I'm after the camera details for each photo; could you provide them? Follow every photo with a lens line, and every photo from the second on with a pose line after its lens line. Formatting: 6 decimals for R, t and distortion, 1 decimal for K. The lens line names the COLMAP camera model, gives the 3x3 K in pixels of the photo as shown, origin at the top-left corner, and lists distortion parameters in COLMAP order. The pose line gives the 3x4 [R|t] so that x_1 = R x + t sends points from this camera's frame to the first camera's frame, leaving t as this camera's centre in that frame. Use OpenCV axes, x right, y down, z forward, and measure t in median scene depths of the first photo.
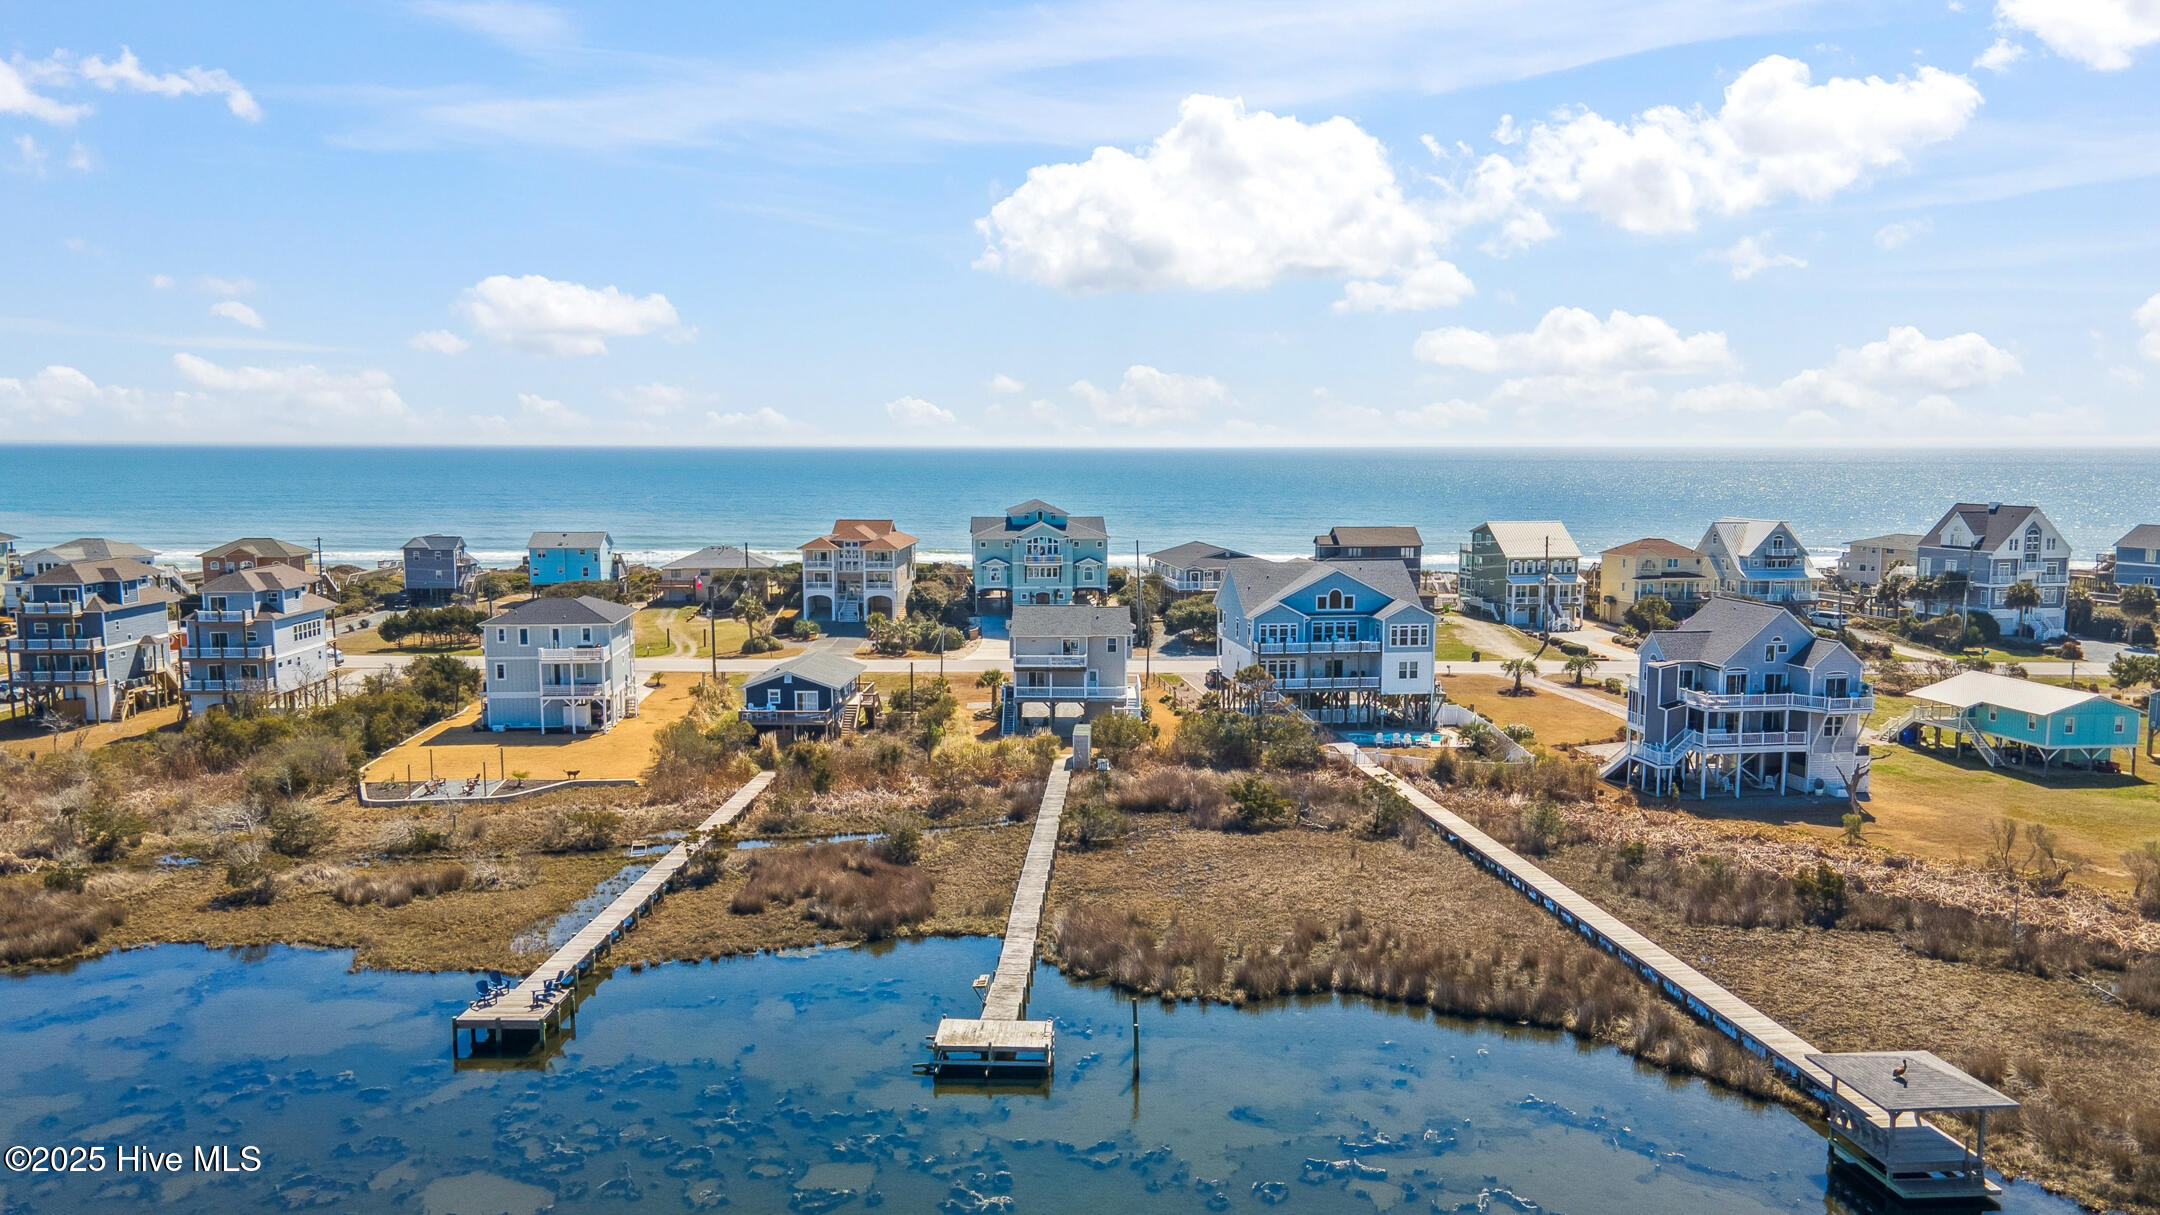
lens RADIAL K [[1604.0, 0, 1081.7], [0, 1604.0, 596.0], [0, 0, 1]] dist [0.015794, 0.059852]
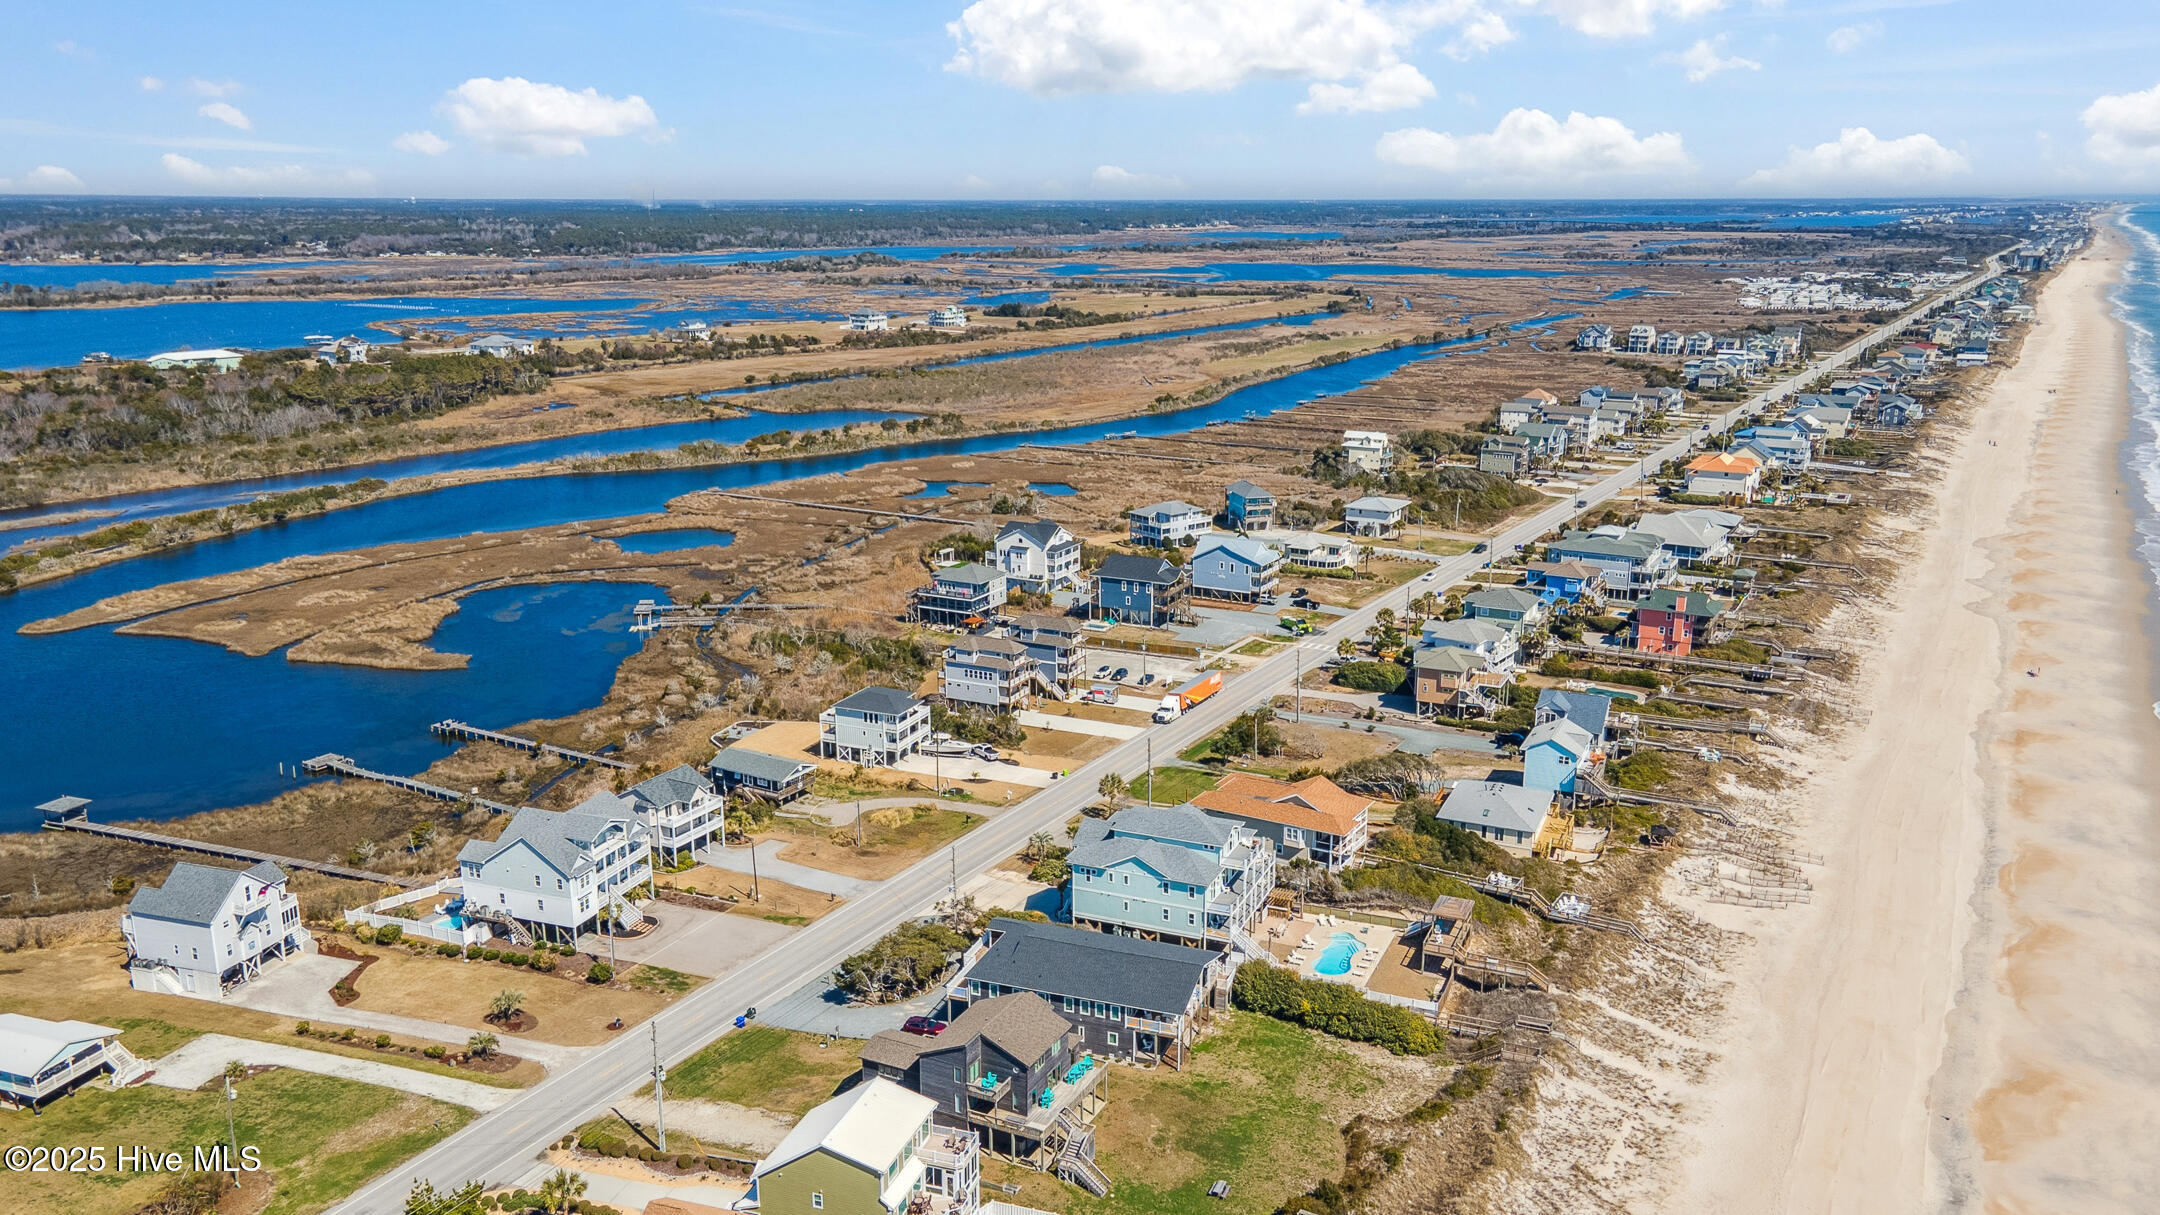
lens RADIAL K [[1613.6, 0, 1083.2], [0, 1613.6, 650.5], [0, 0, 1]] dist [0.034336, -0.003584]
pose [[-0.478104, 0.236710, -0.845804, 1.116145], [-0.082519, 0.946632, 0.311573, -0.643336], [0.874418, 0.218759, -0.433056, 2.056784]]
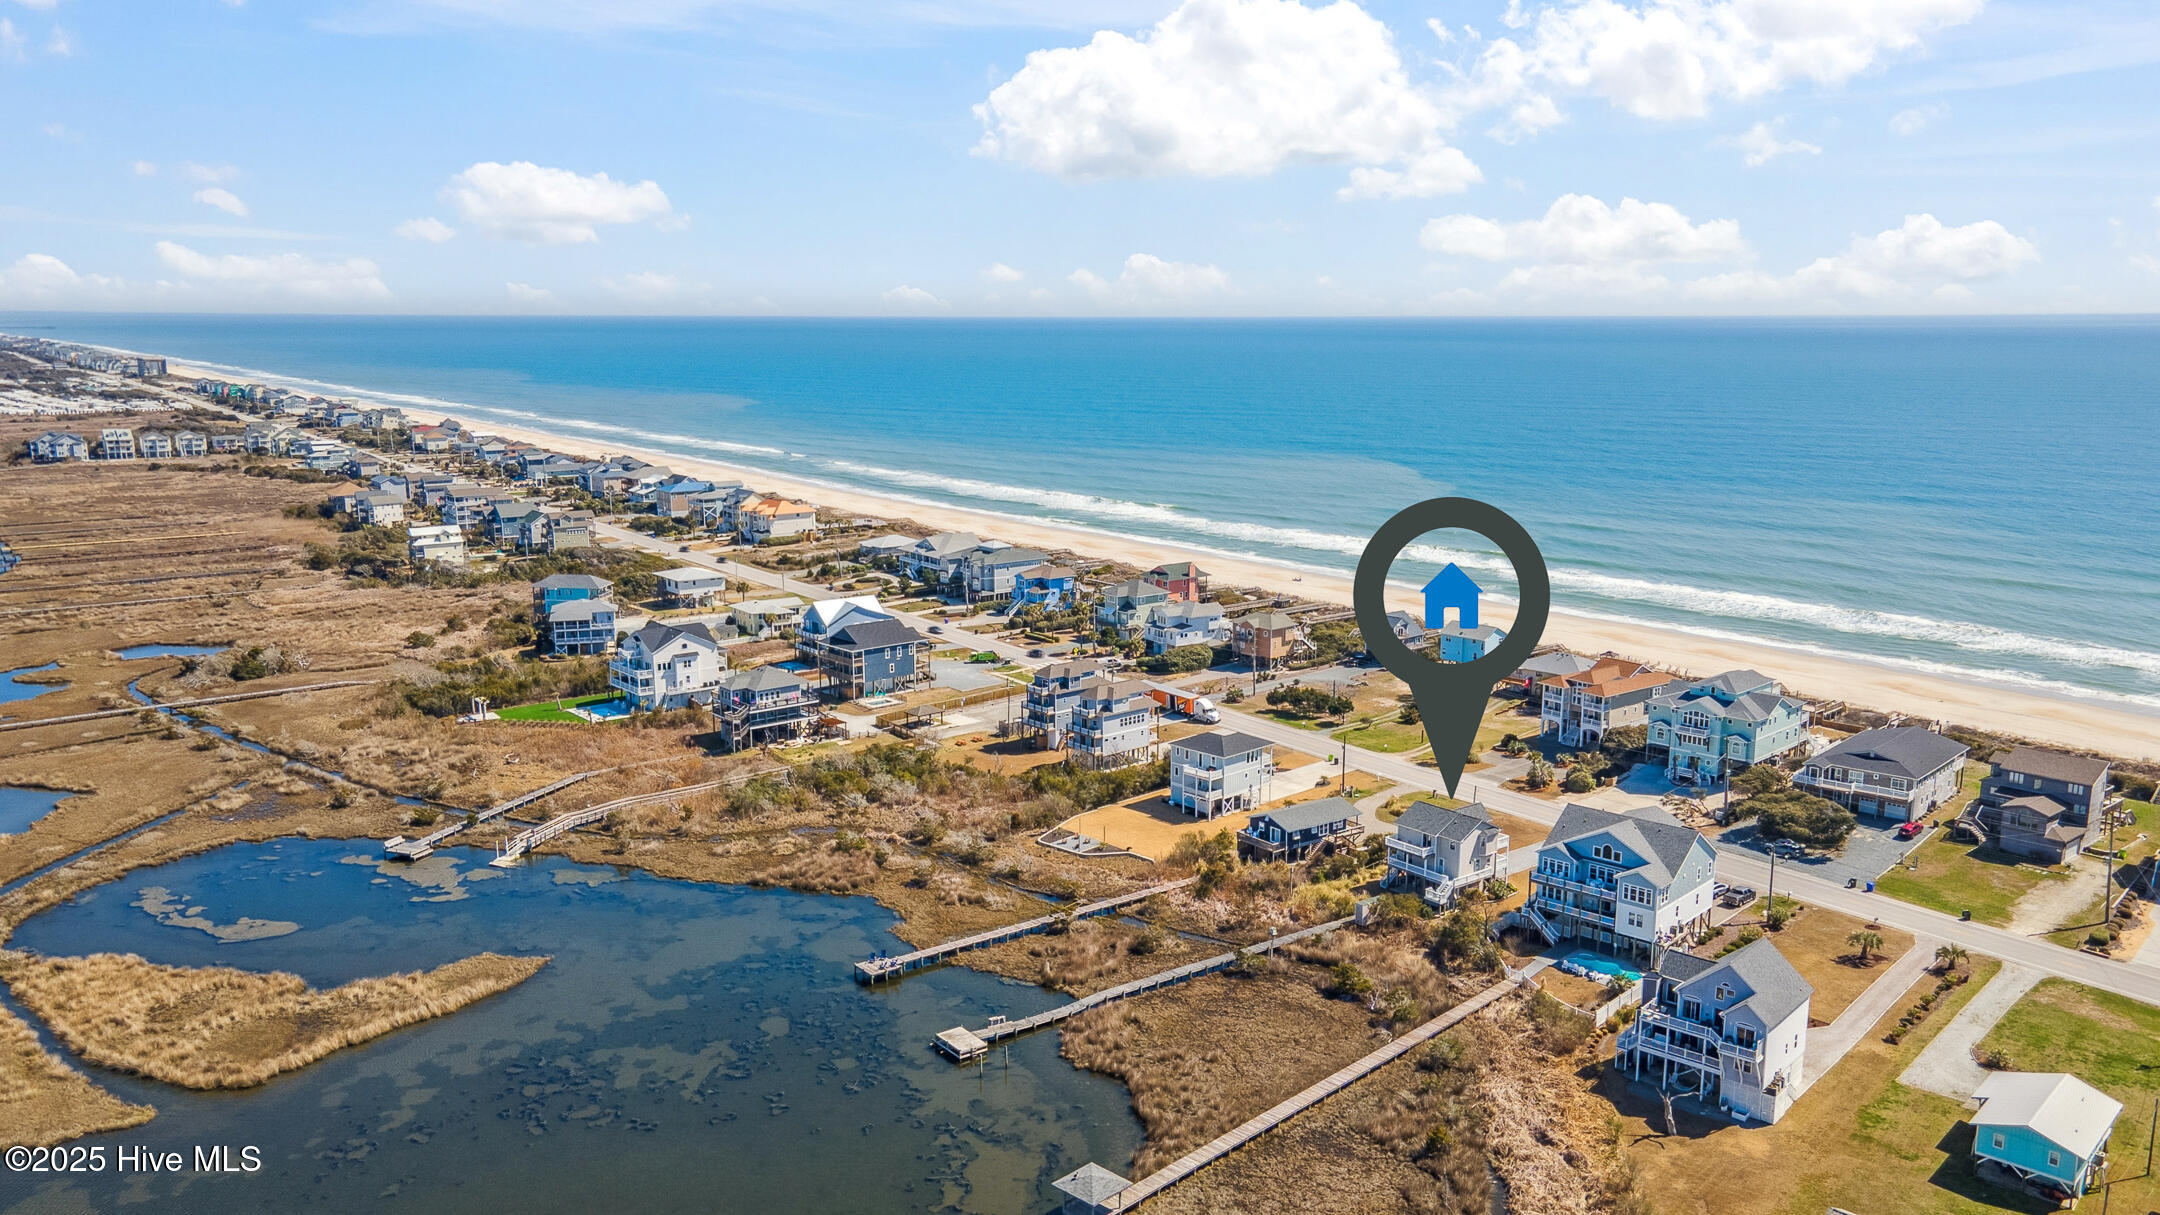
lens RADIAL K [[1644.9, 0, 1080.0], [0, 1644.9, 607.5], [0, 0, 1]] dist [0.002583, 0.070266]
pose [[0.620709, 0.137547, -0.771881, 0.934101], [-0.071633, 0.990323, 0.118868, -0.337108], [0.780761, -0.018490, 0.624556, -0.192964]]
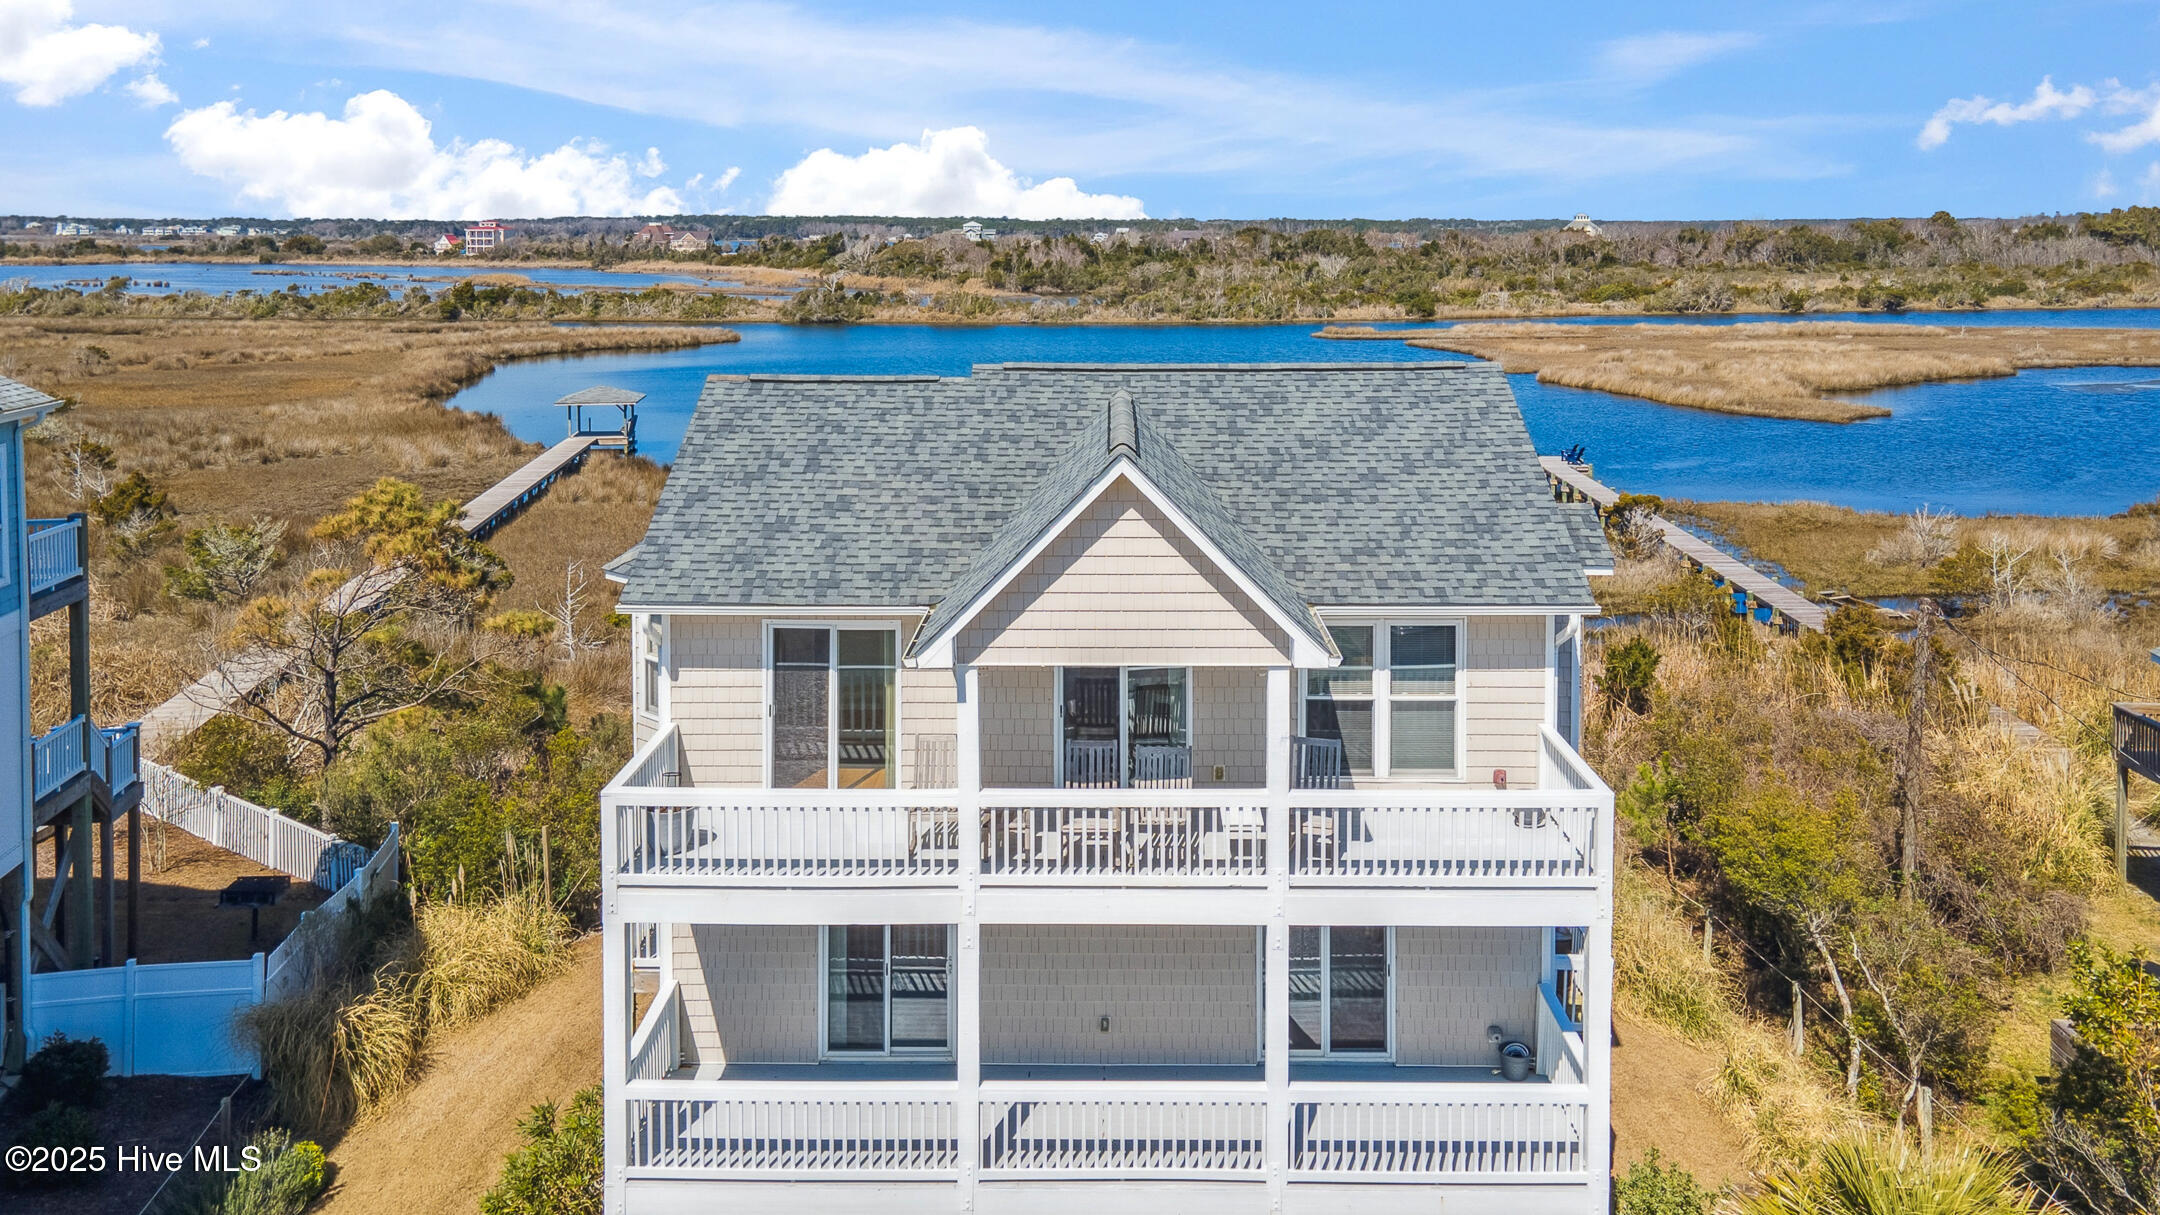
lens RADIAL K [[1706.2, 0, 1106.5], [0, 1706.2, 316.4], [0, 0, 1]] dist [0.004493, 0.055077]
pose [[-0.999999, 0.000571, -0.001477, -0.007778], [0.000353, 0.989556, 0.144151, -0.021742], [0.001544, 0.144151, -0.989555, 1.185619]]
